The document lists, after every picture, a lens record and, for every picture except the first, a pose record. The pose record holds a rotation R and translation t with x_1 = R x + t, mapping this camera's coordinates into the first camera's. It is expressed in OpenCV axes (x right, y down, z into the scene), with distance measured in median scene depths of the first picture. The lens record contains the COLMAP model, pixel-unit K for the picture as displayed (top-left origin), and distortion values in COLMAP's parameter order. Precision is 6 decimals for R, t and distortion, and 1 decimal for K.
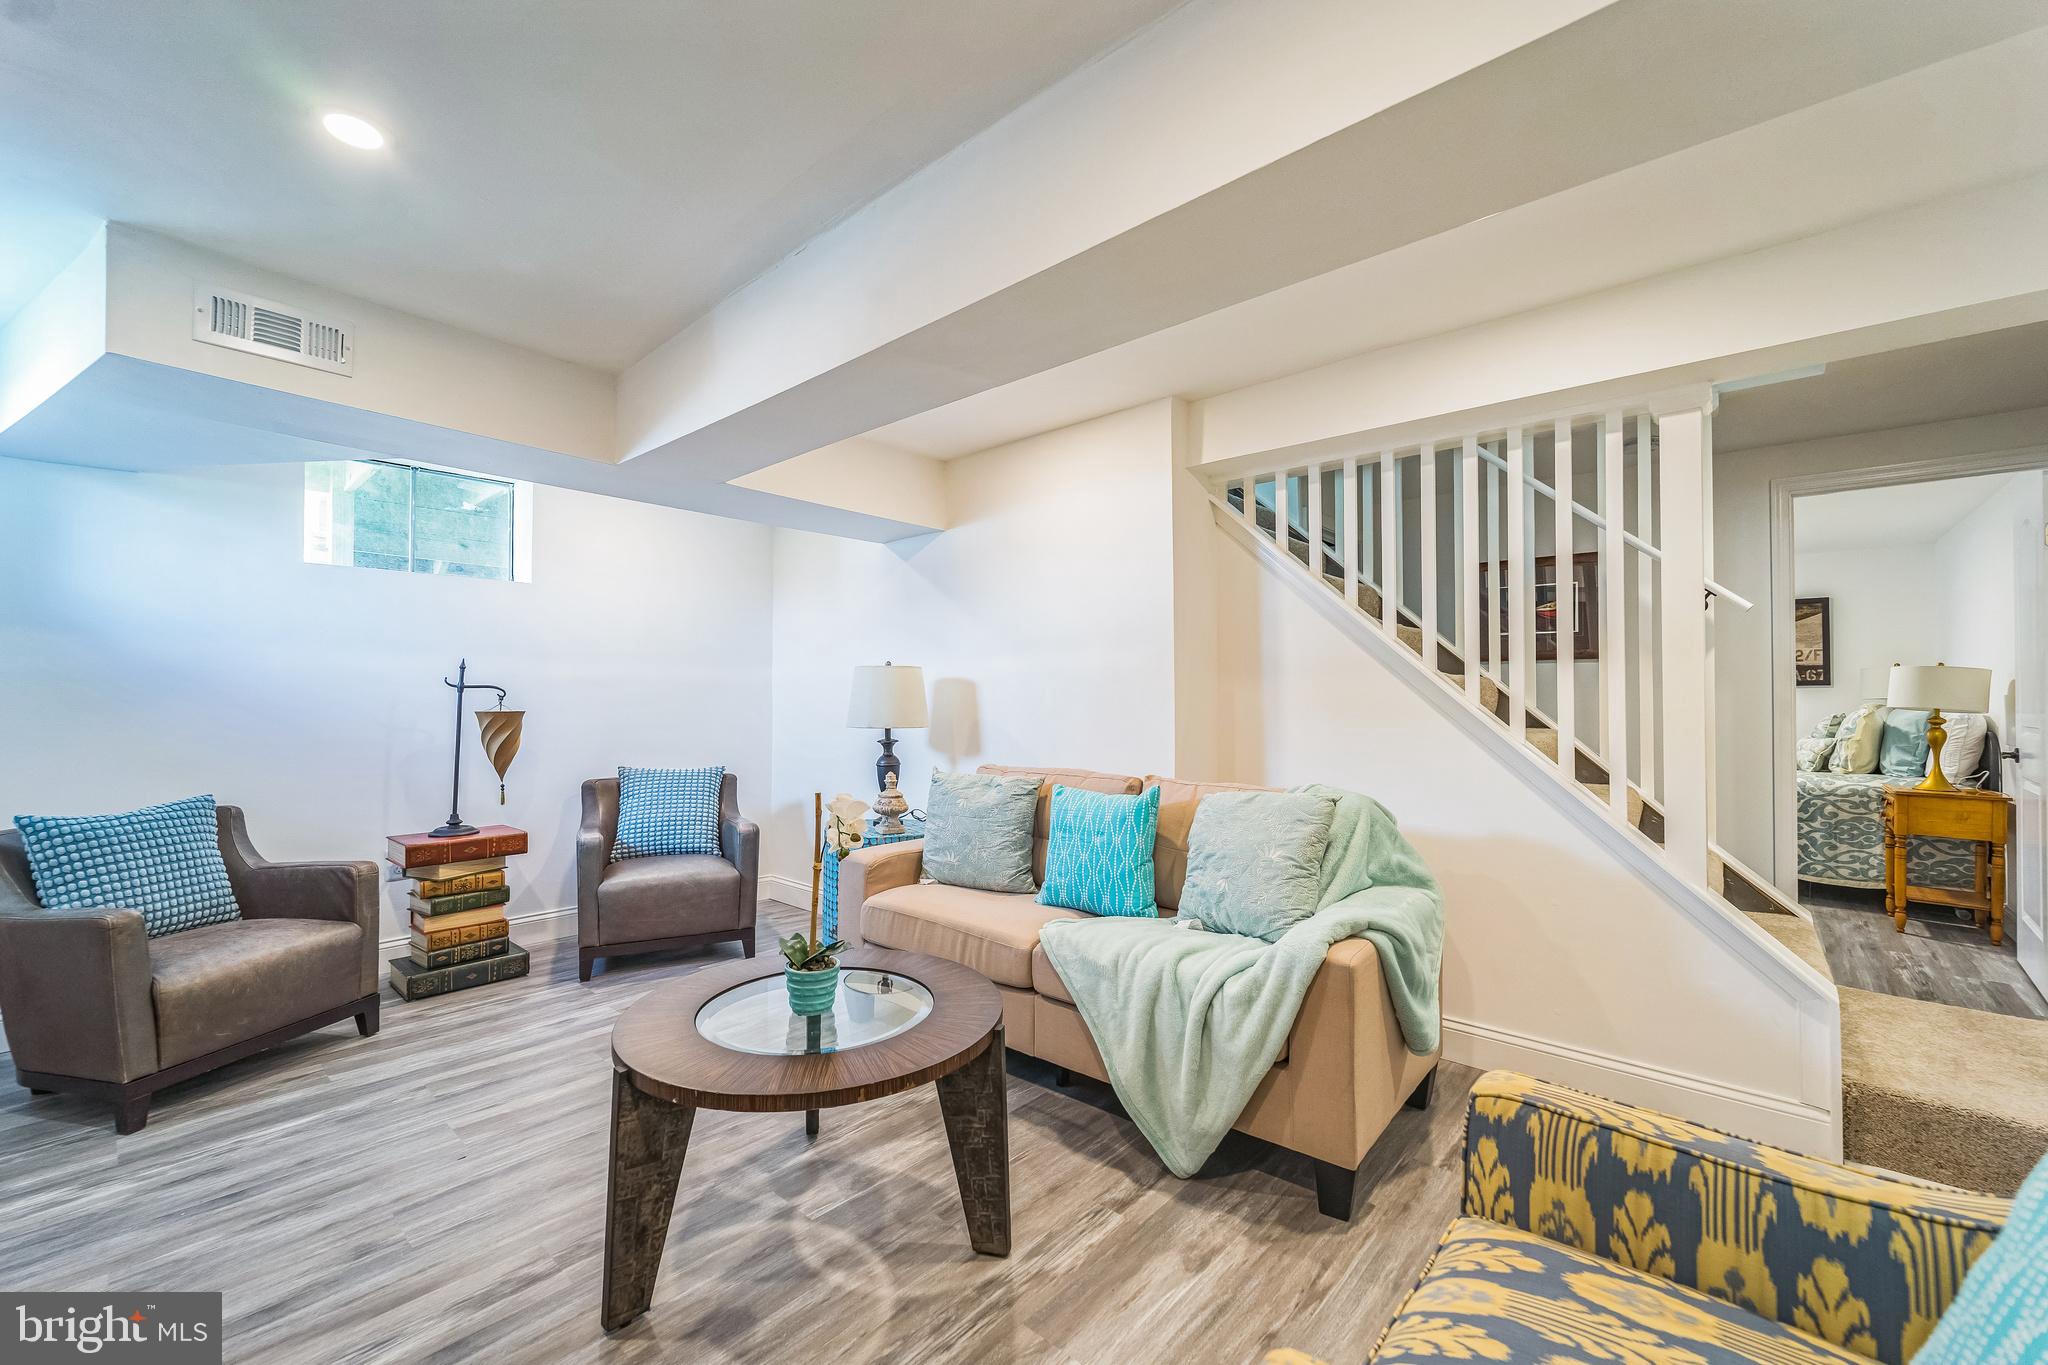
lens RADIAL K [[830.7, 0, 1027.1], [0, 830.7, 685.2], [0, 0, 1]] dist [0.003954, -0.001100]
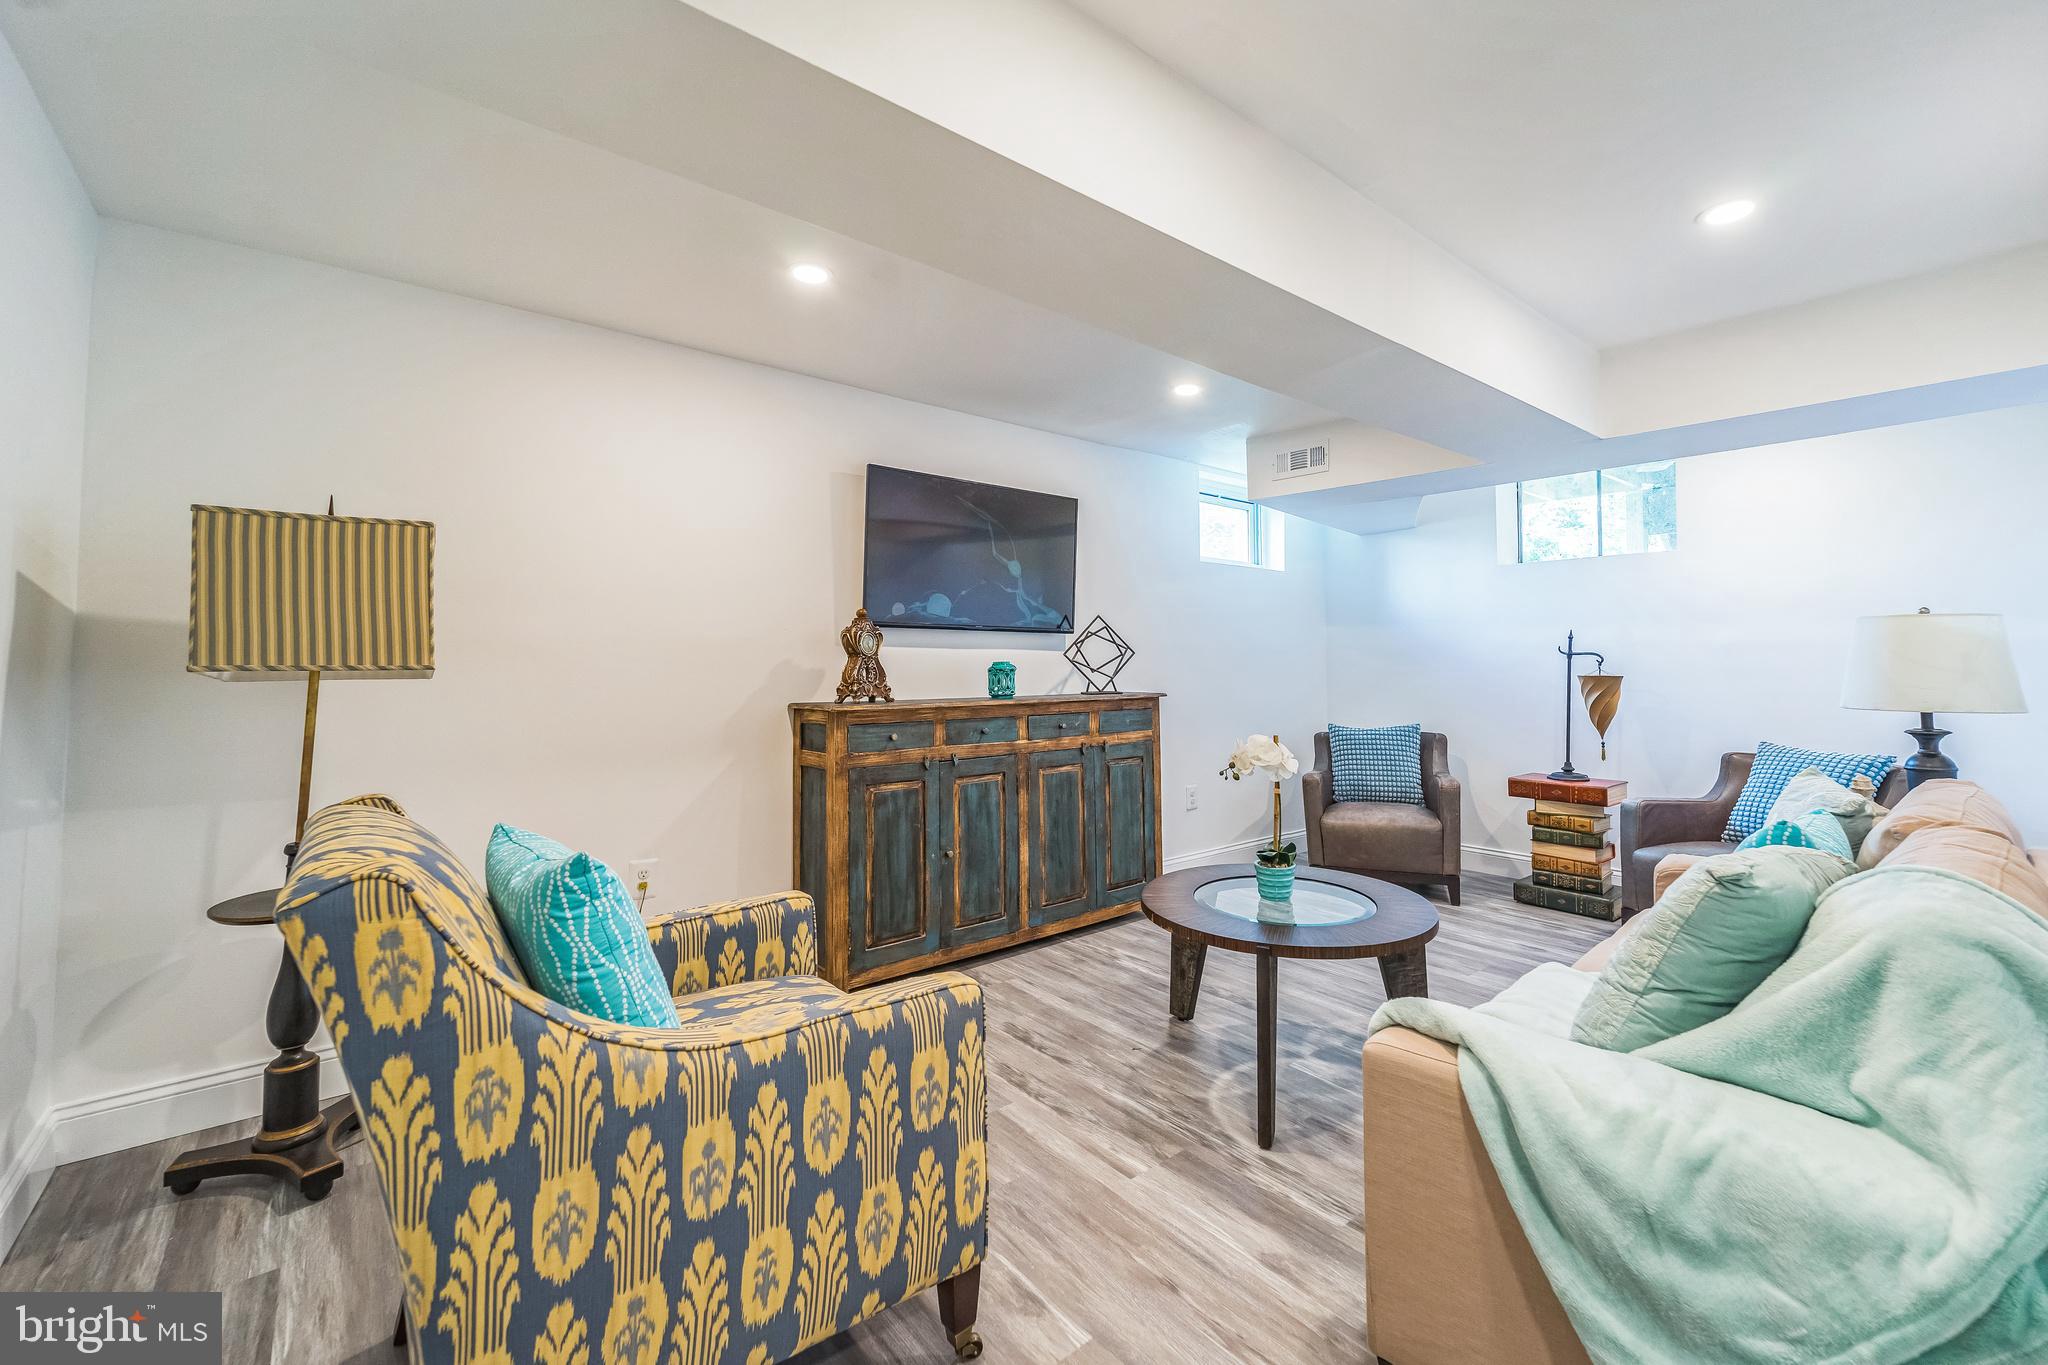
lens RADIAL K [[830.7, 0, 1025.4], [0, 830.7, 669.4], [0, 0, 1]] dist [0.003954, -0.001100]
pose [[-0.176447, 0.008565, -0.984273, 0.610983], [0.023059, 0.999724, 0.004566, 0.000746], [0.984040, -0.021890, -0.176596, 0.463483]]
